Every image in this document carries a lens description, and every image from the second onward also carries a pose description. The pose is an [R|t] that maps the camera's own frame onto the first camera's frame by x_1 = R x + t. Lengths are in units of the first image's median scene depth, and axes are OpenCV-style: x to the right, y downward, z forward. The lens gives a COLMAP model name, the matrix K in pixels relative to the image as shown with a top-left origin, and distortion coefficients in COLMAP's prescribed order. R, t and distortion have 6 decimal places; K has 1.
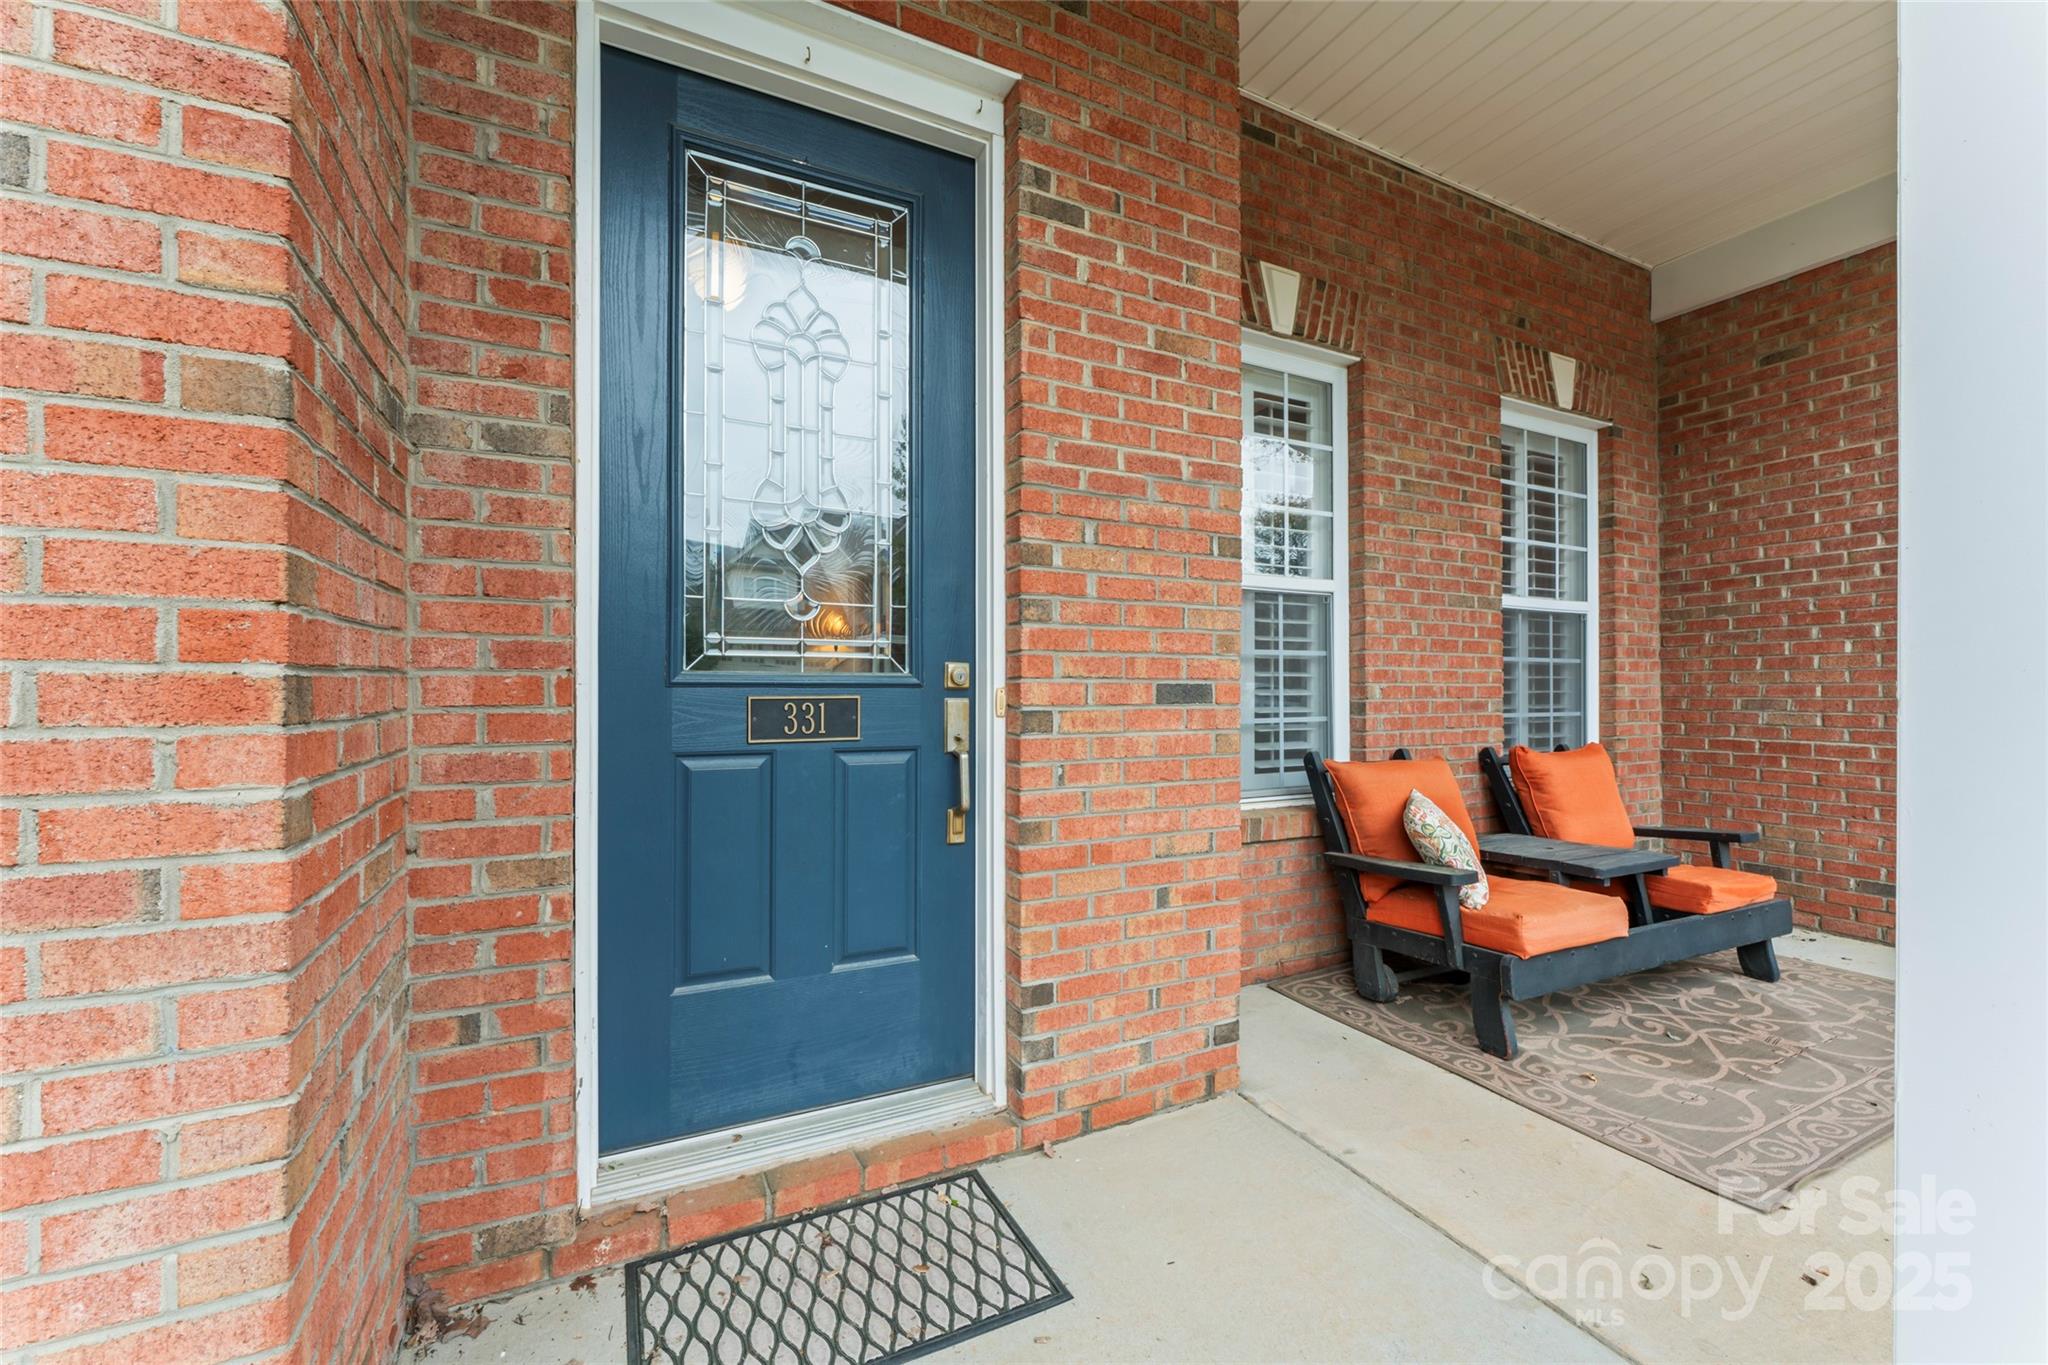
lens RADIAL K [[833.5, 0, 1025.6], [0, 833.5, 693.2], [0, 0, 1]] dist [-0.003259, -0.000145]
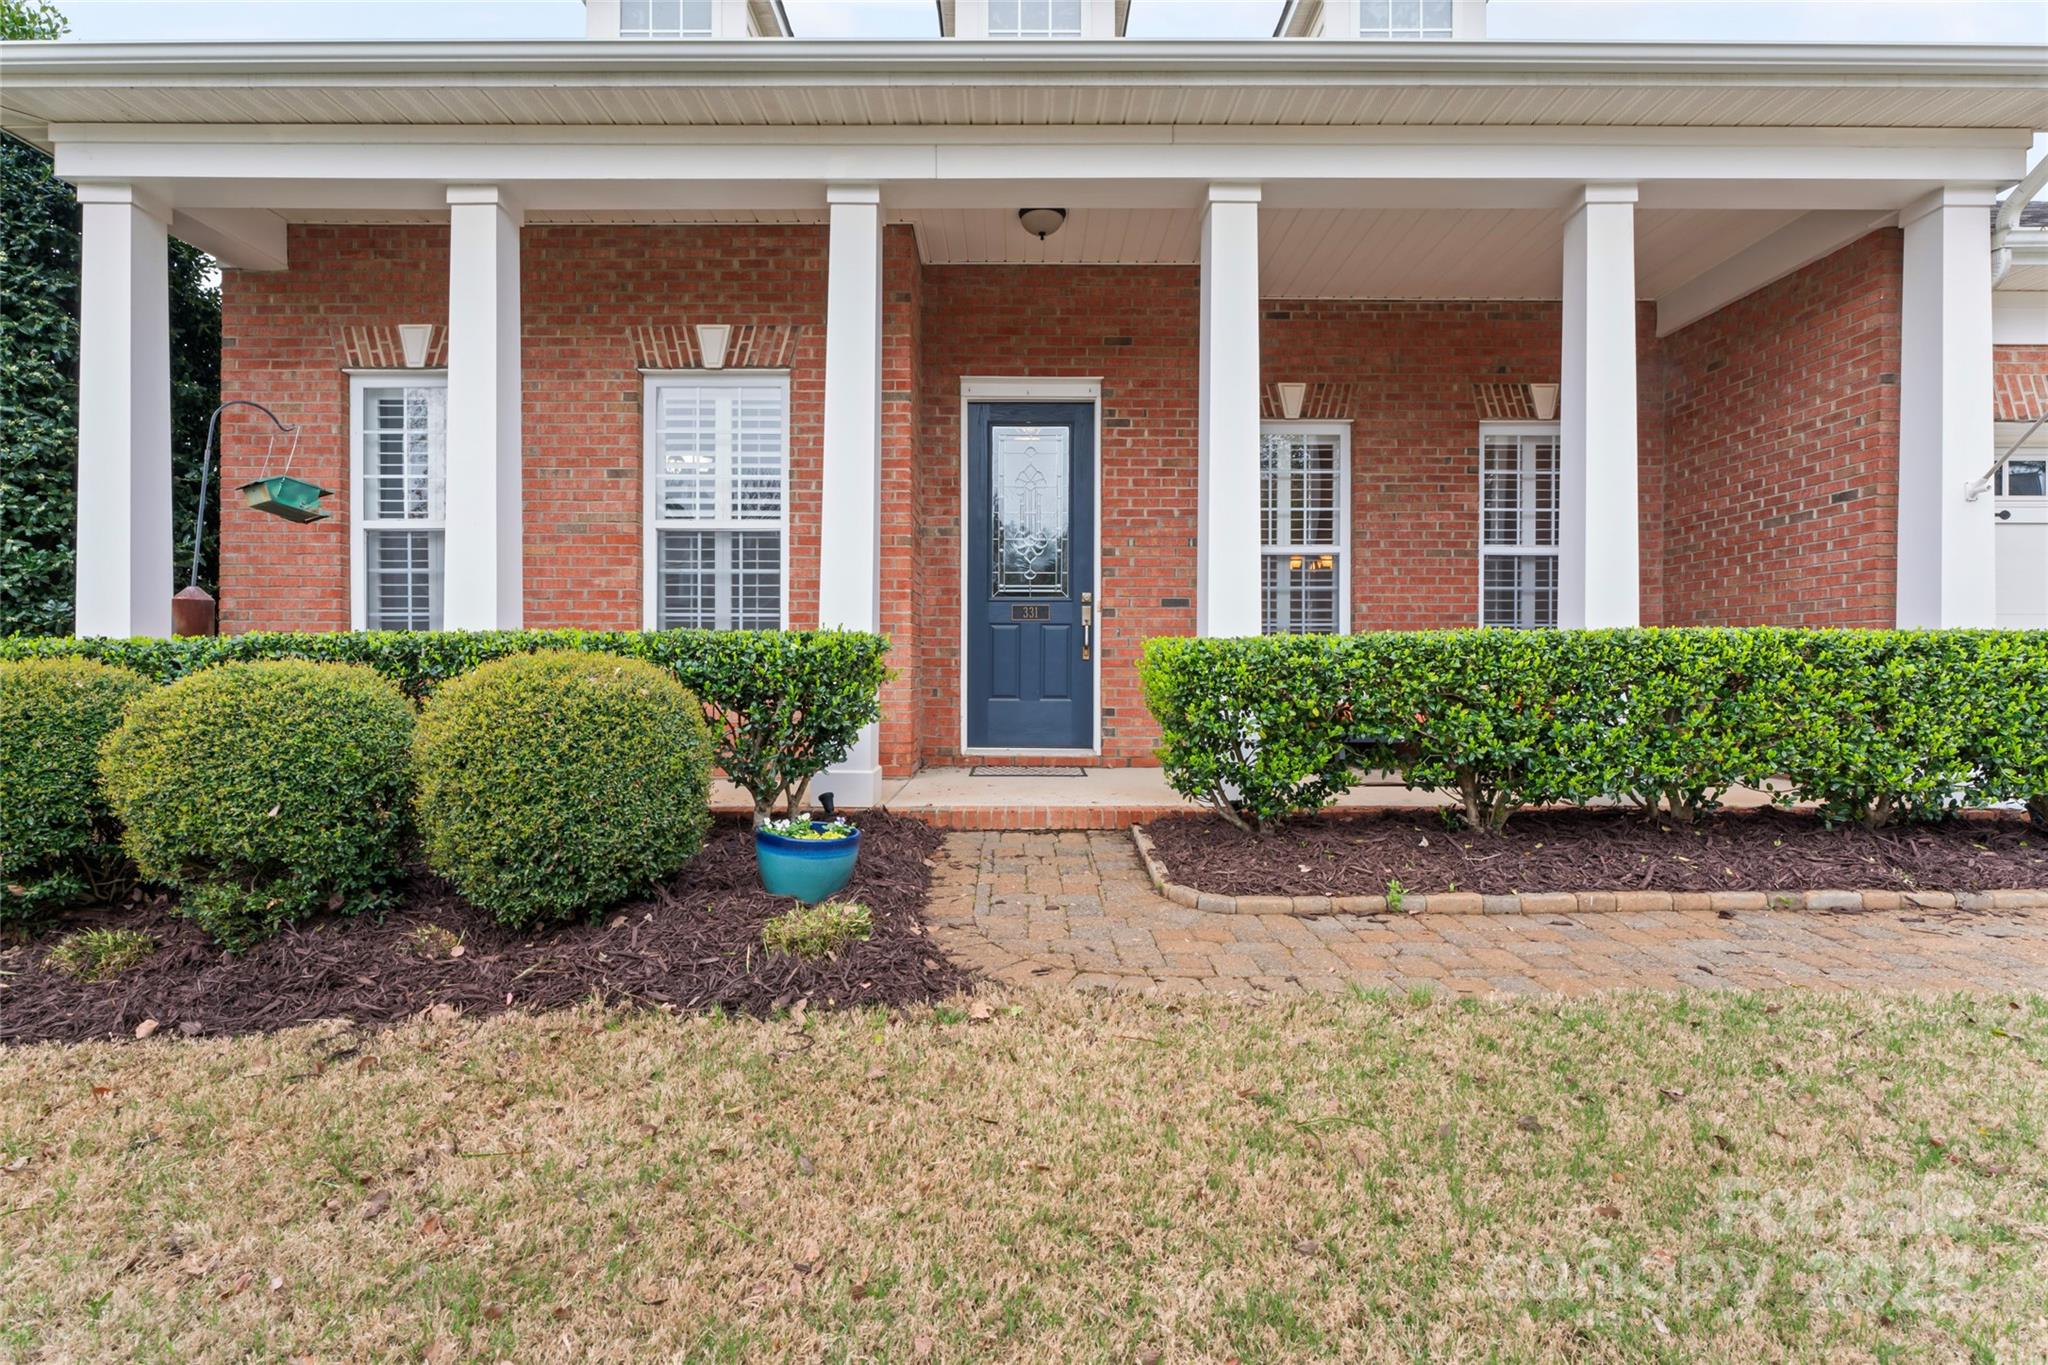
lens RADIAL K [[986.0, 0, 1025.3], [0, 986.0, 665.6], [0, 0, 1]] dist [-0.003574, -0.000578]
pose [[0.901952, -0.002152, -0.431831, 1.113115], [-0.000215, 0.999985, -0.005434, 0.215985], [0.431837, 0.004994, 0.901938, -1.951105]]
